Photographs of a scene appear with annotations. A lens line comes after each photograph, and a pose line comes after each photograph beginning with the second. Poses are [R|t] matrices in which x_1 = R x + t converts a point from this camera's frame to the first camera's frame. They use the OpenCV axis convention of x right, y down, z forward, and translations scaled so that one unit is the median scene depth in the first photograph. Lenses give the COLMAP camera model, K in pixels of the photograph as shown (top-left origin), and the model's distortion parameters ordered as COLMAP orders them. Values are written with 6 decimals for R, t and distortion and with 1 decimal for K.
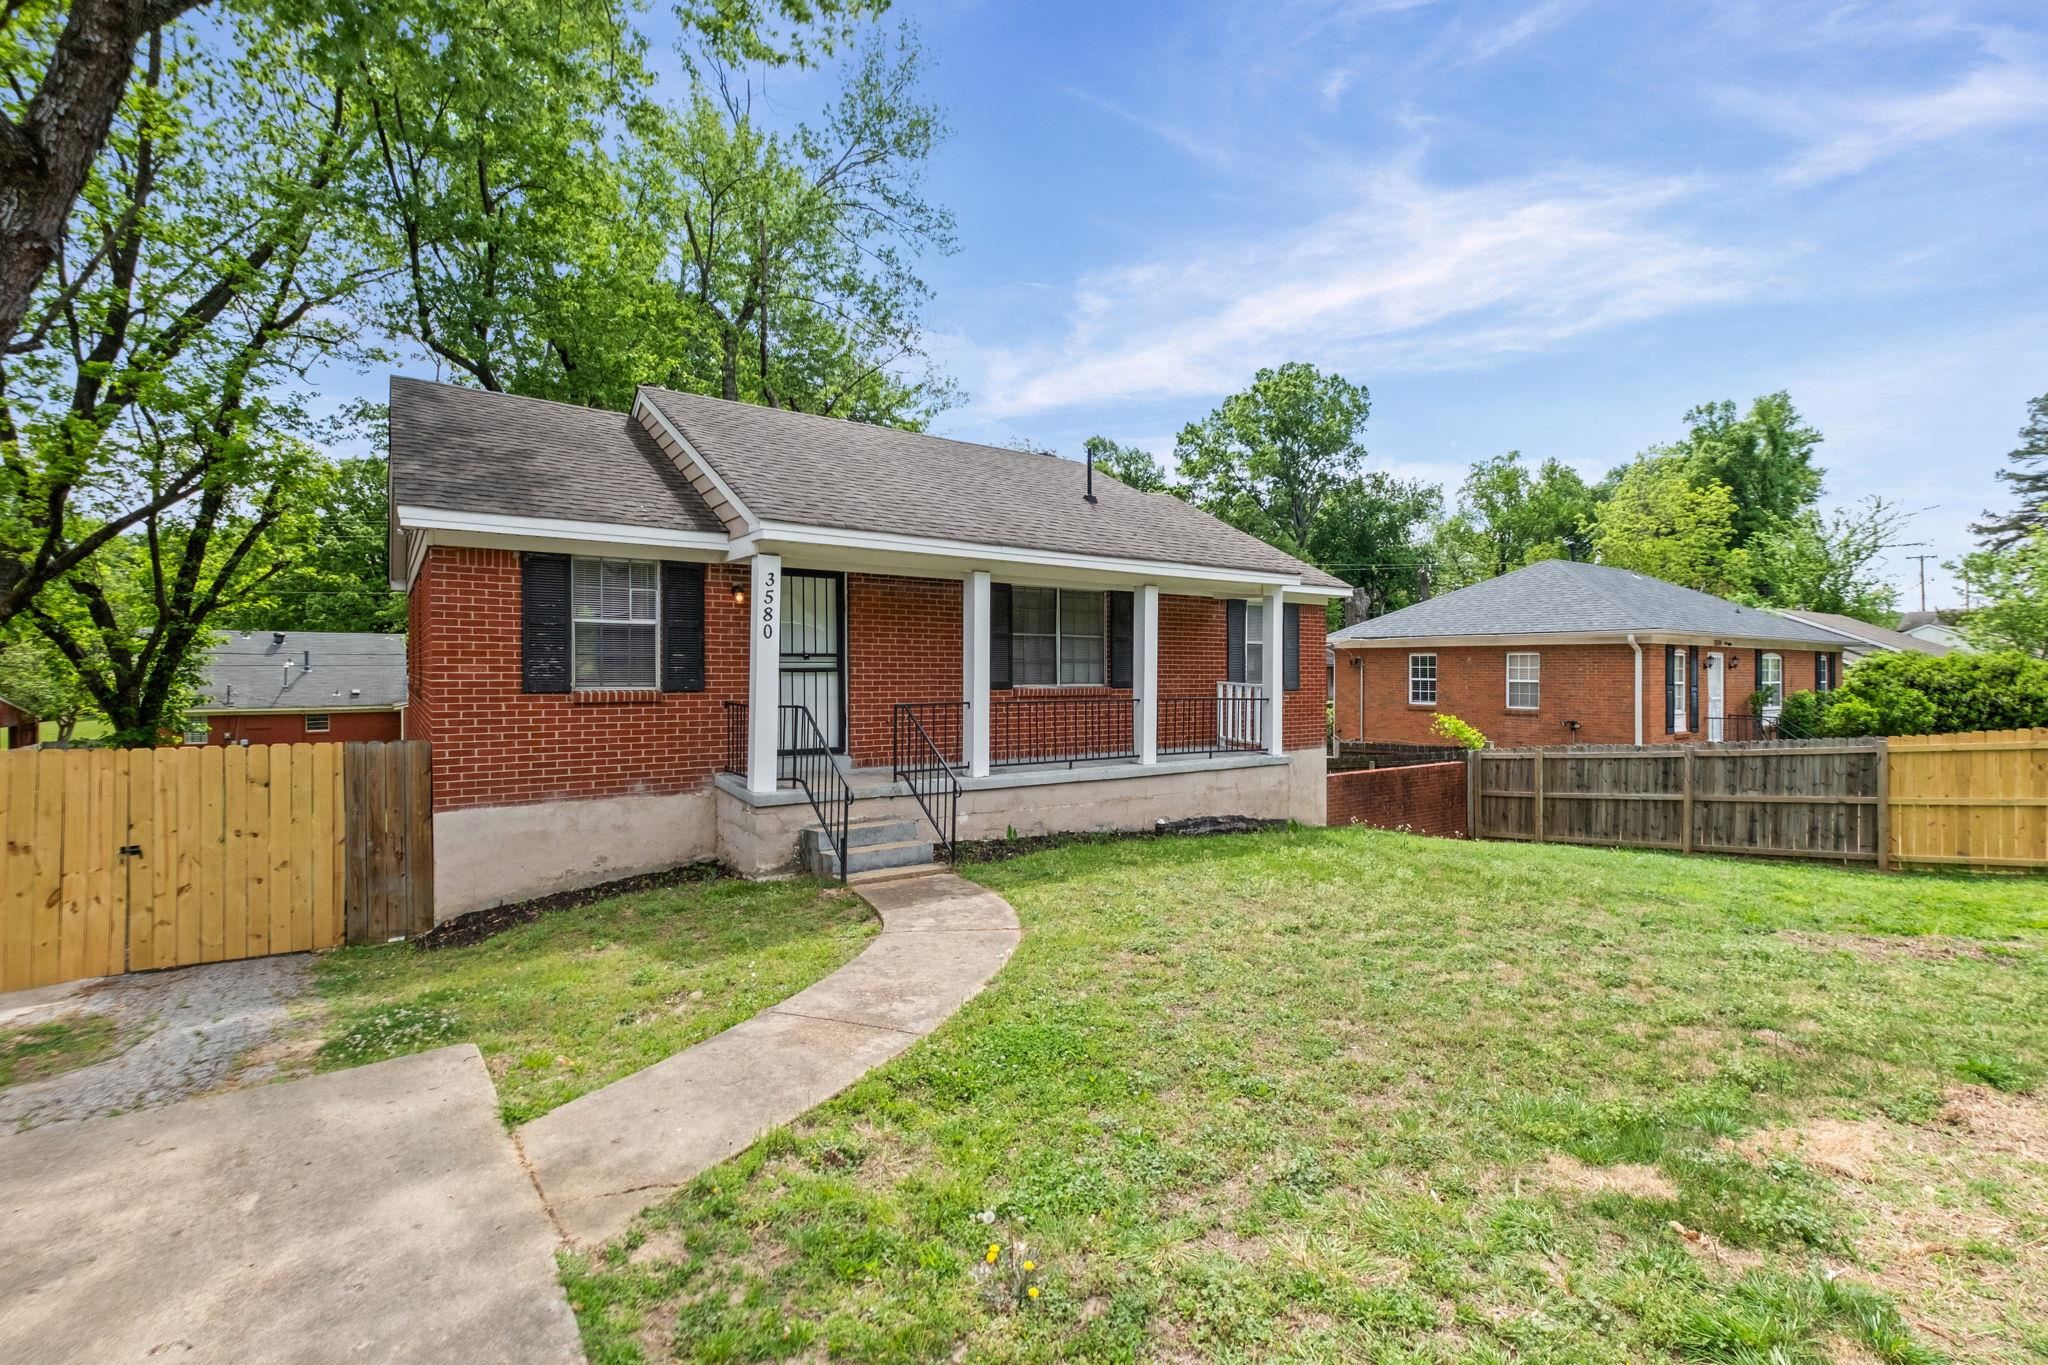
lens RADIAL K [[924.4, 0, 1023.1], [0, 924.4, 705.3], [0, 0, 1]] dist [0.000836, -0.000402]
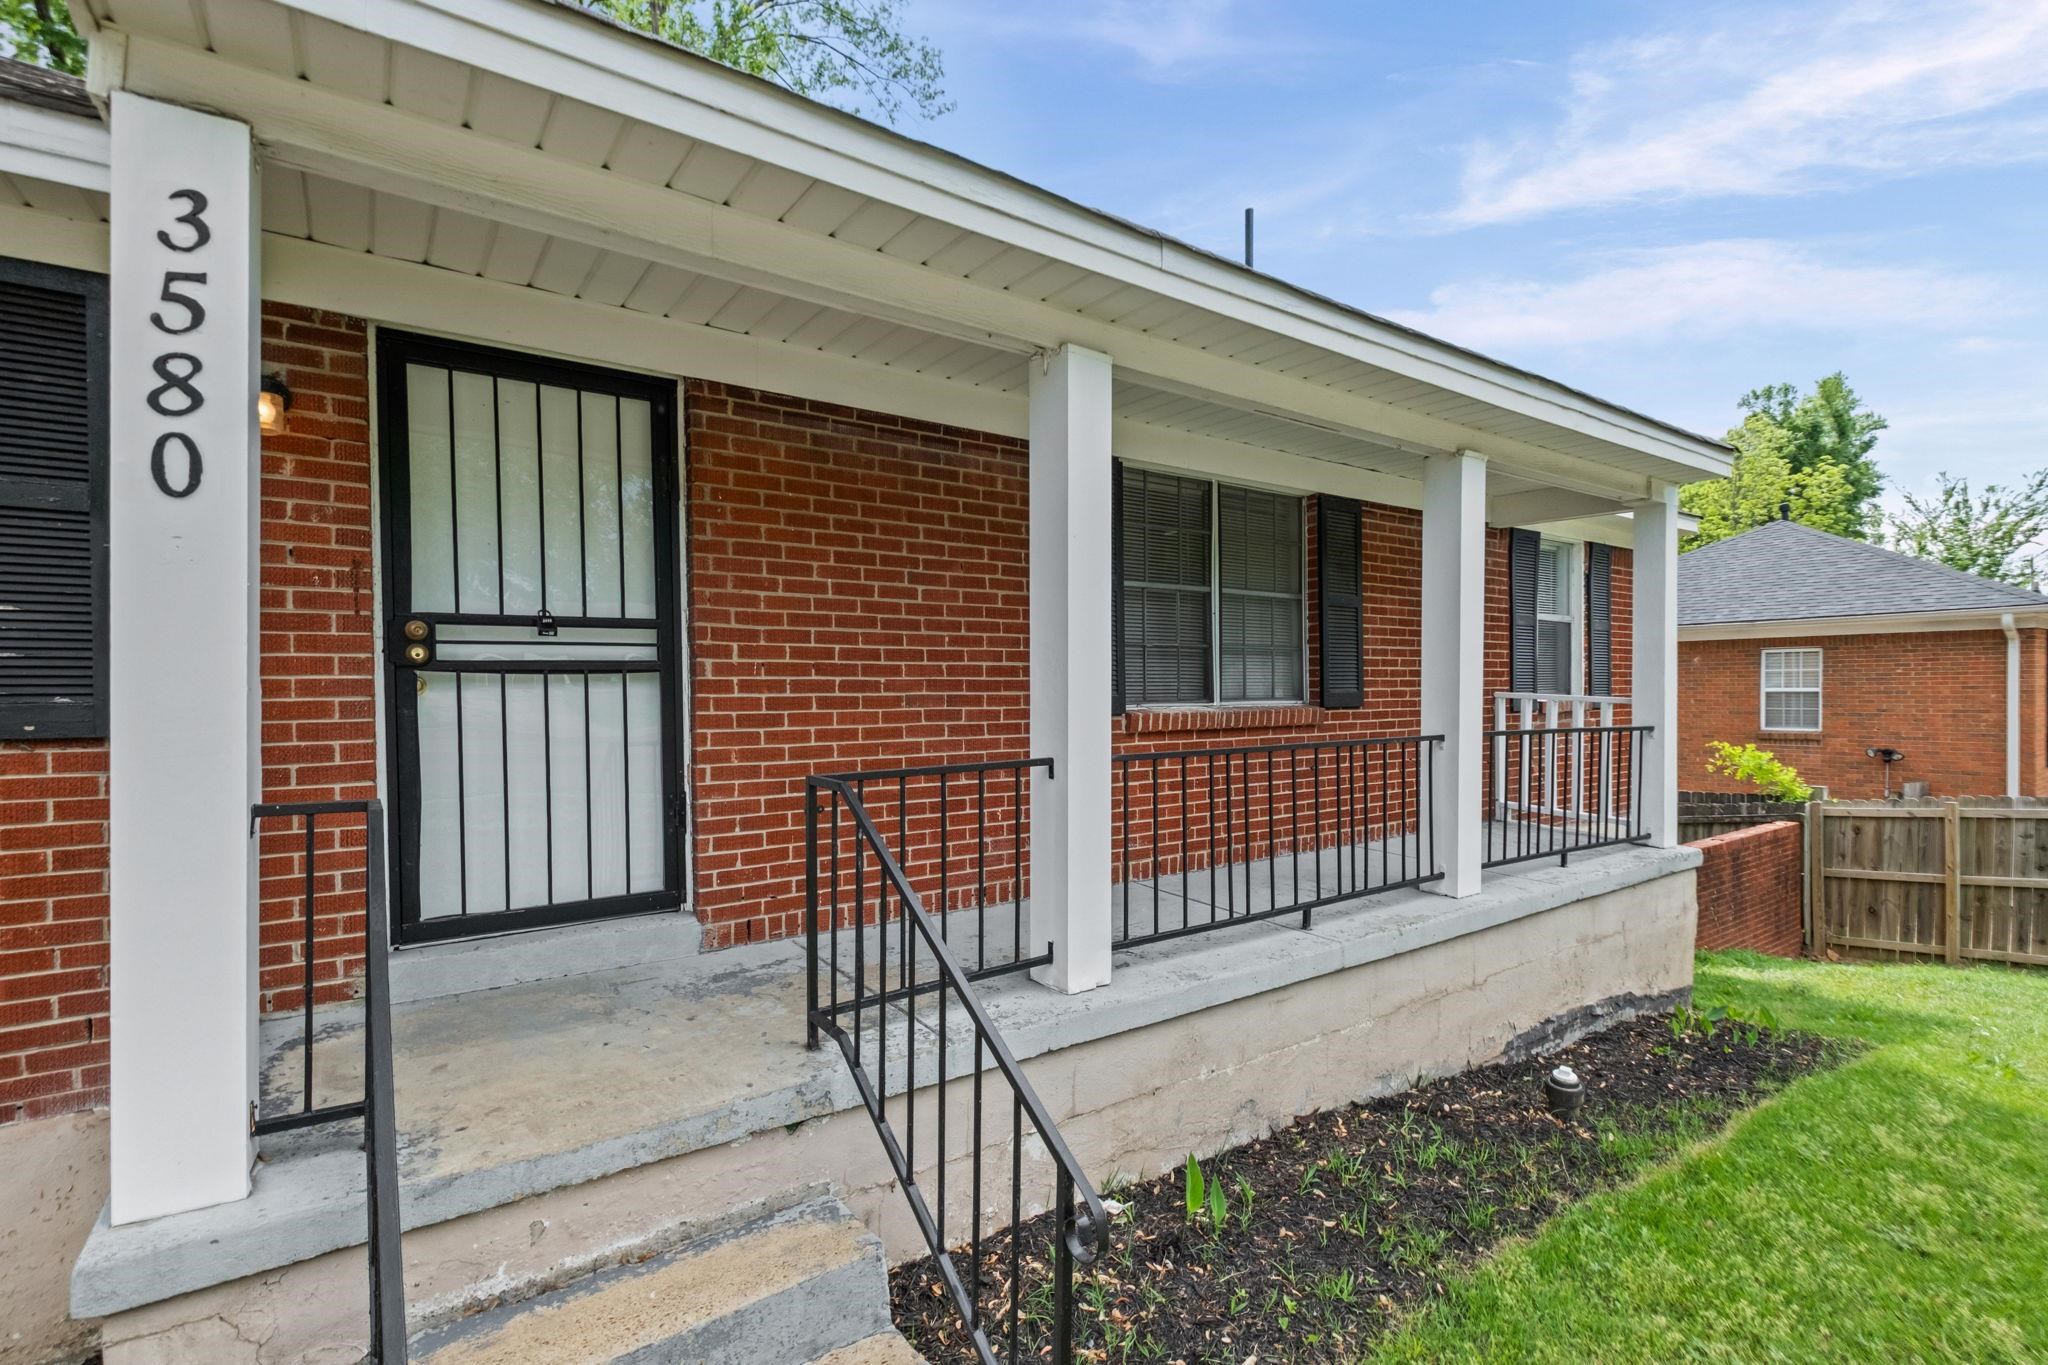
lens RADIAL K [[924.4, 0, 1023.1], [0, 924.4, 705.3], [0, 0, 1]] dist [0.000836, -0.000402]
pose [[0.999728, -0.013366, 0.019106, -0.064569], [0.013816, 0.999626, -0.023600, -0.012613], [-0.018783, 0.023857, 0.999539, 0.592966]]
